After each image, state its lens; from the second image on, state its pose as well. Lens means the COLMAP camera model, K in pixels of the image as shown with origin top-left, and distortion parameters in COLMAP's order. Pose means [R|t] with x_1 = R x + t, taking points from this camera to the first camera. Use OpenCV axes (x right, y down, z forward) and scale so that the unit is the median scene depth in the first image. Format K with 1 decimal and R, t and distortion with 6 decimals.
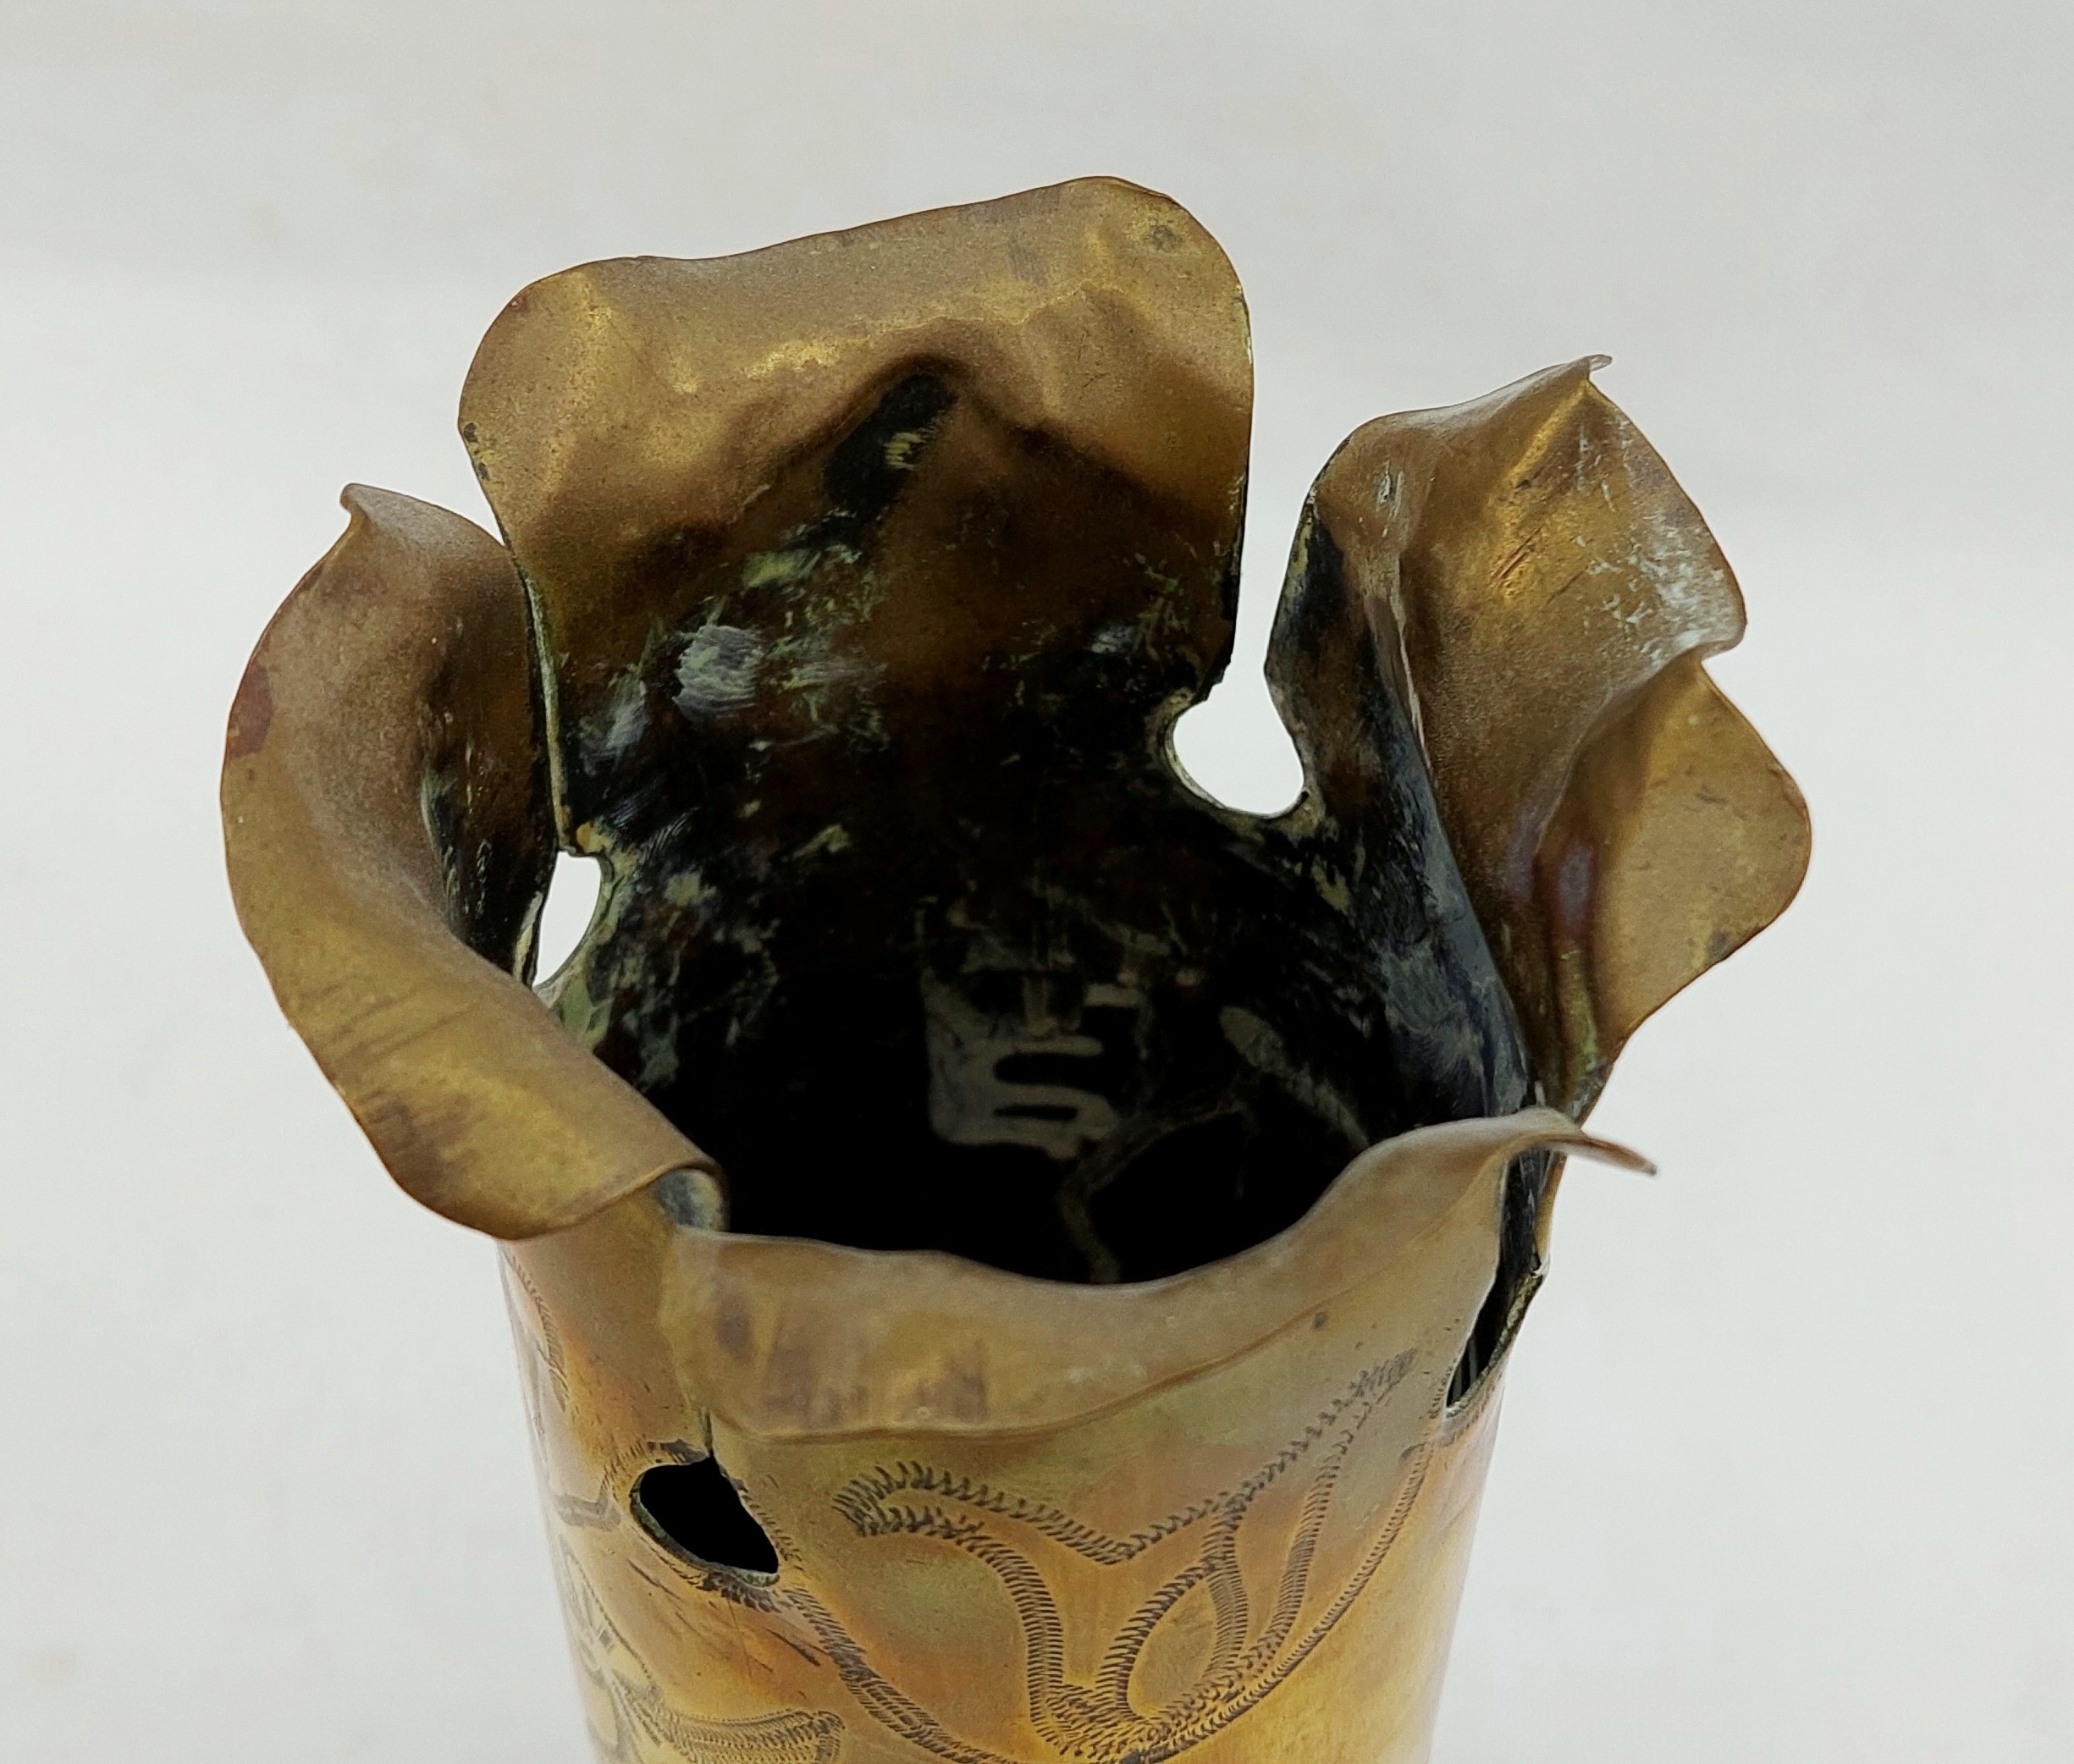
lens RADIAL K [[1573.5, 0, 1044.3], [0, 1573.5, 880.4], [0, 0, 1]] dist [0.009814, 0.009611]
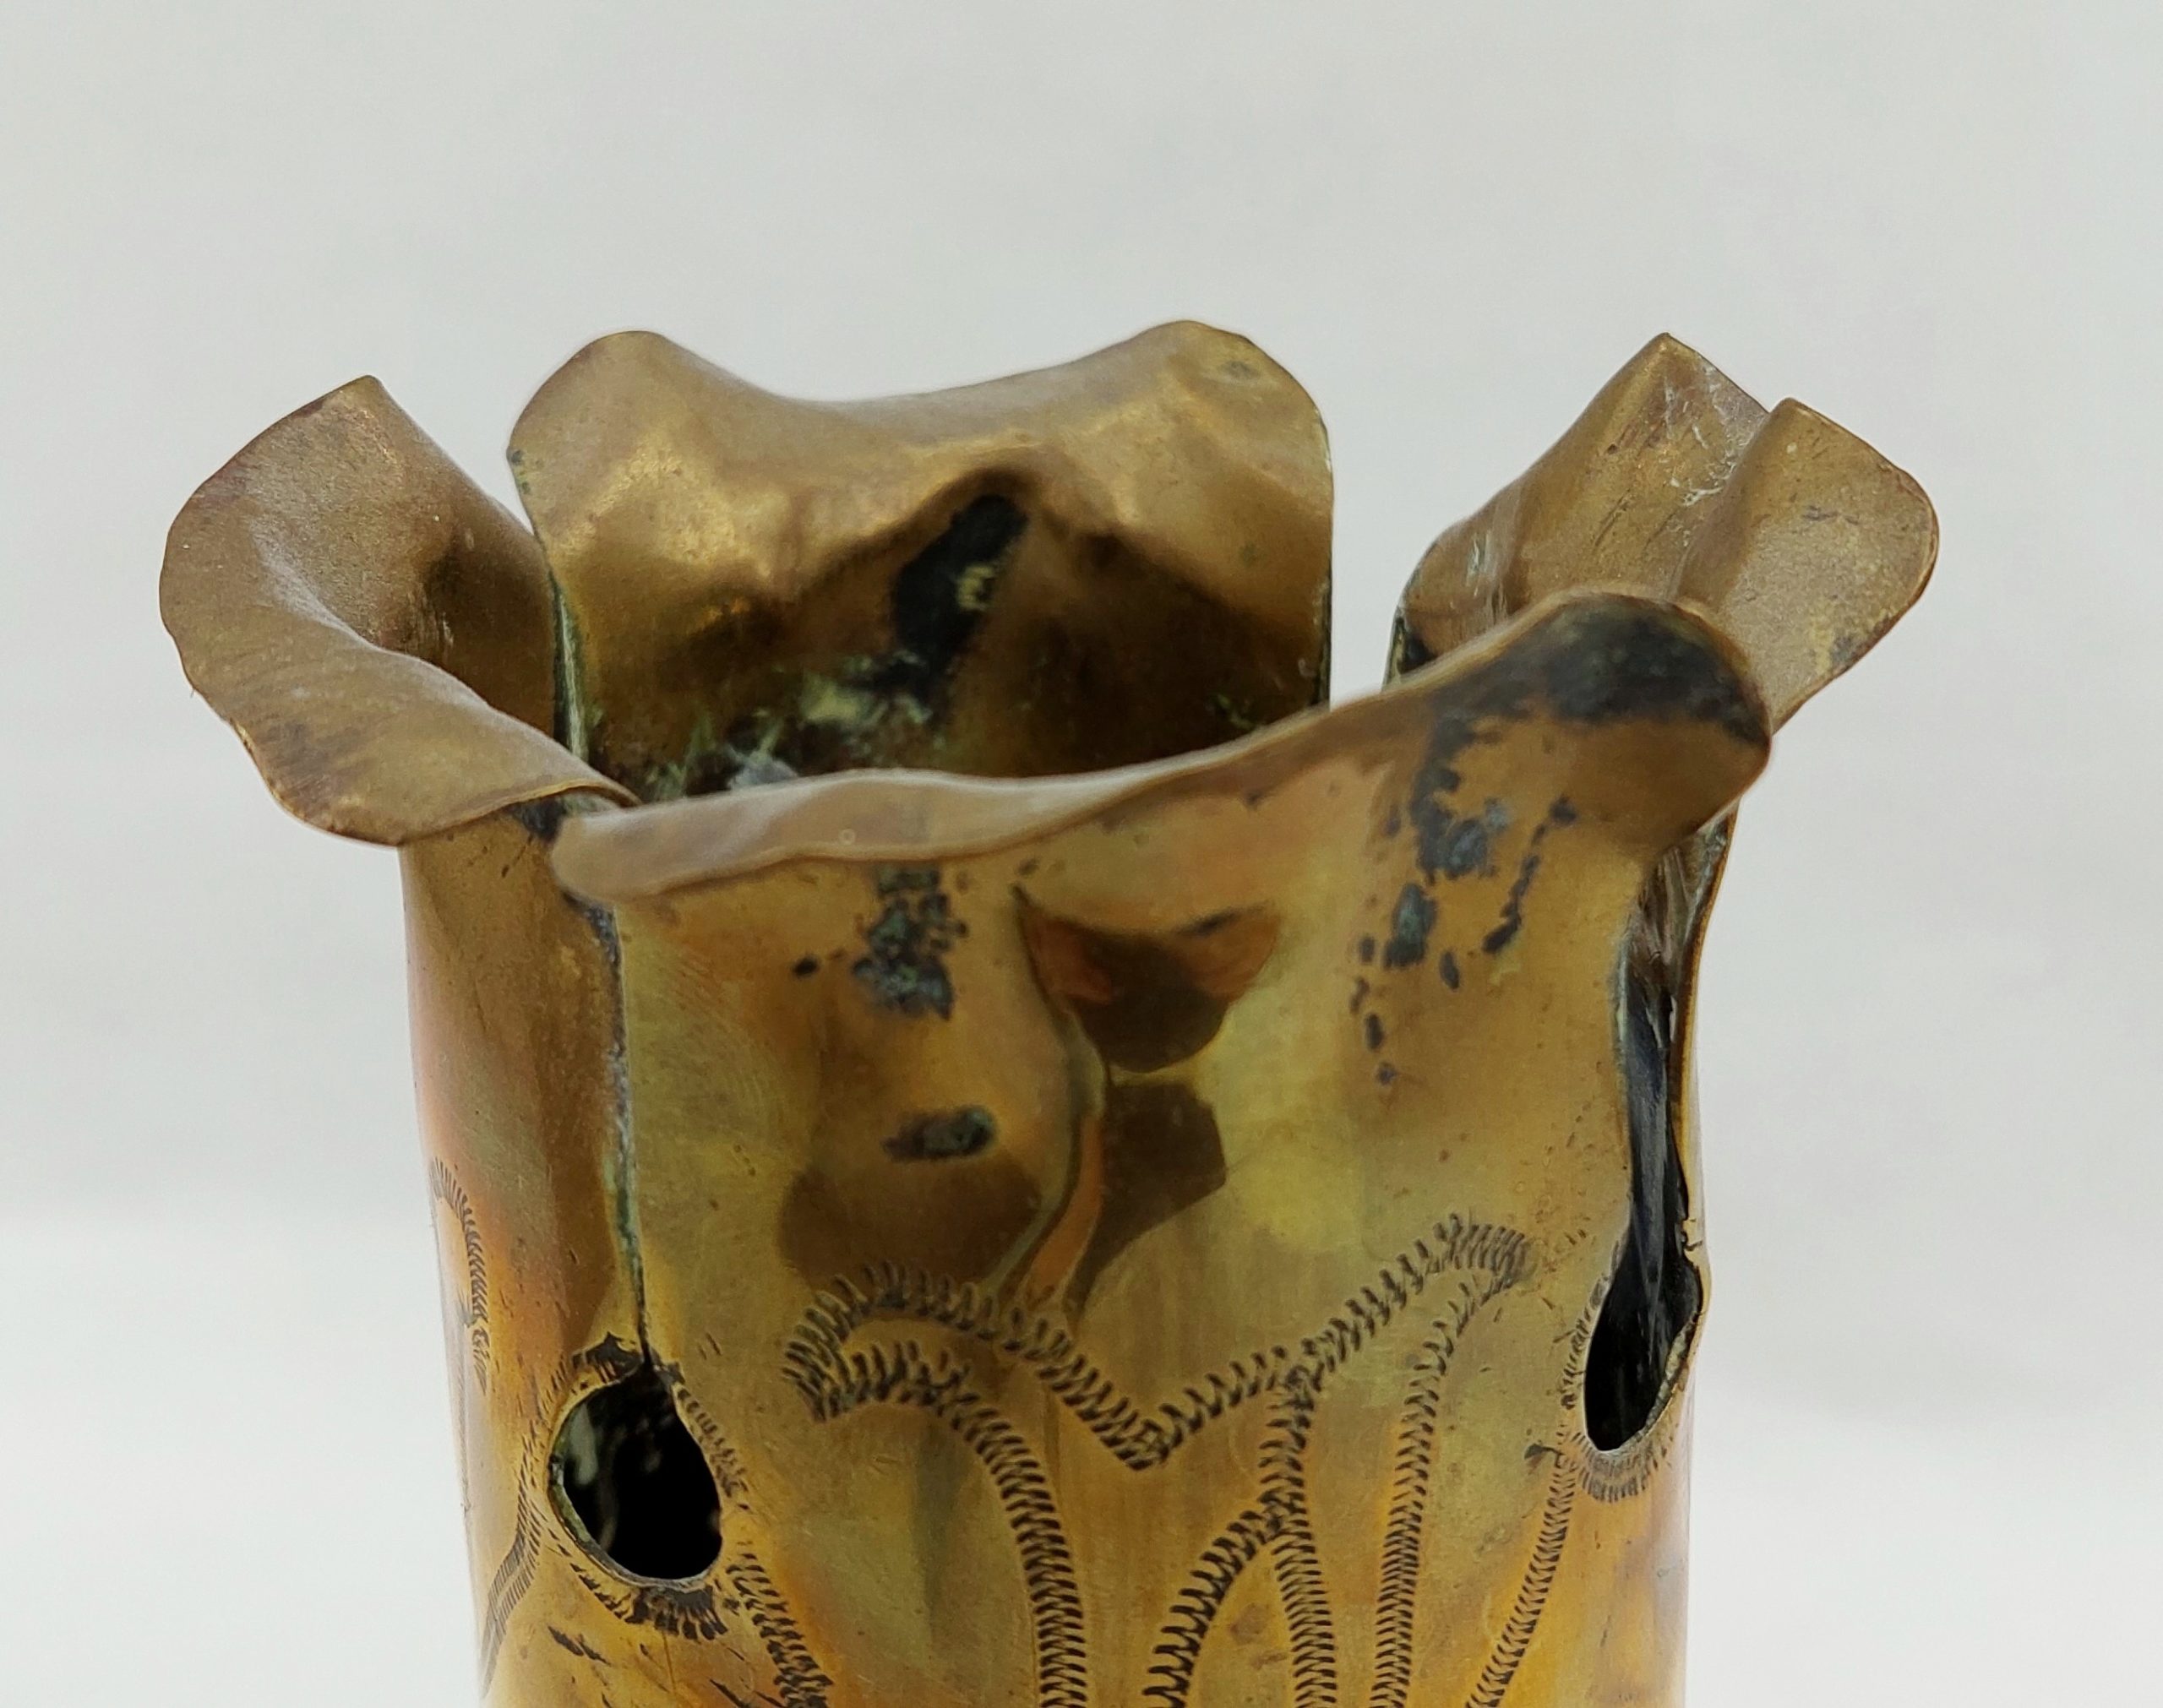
lens RADIAL K [[1695.8, 0, 1072.4], [0, 1695.8, 854.8], [0, 0, 1]] dist [0.029907, -0.028603]
pose [[0.998576, -0.002202, -0.053310, 0.040409], [-0.012778, 0.960202, -0.279013, 0.277363], [0.051803, 0.279296, 0.958807, 0.084777]]
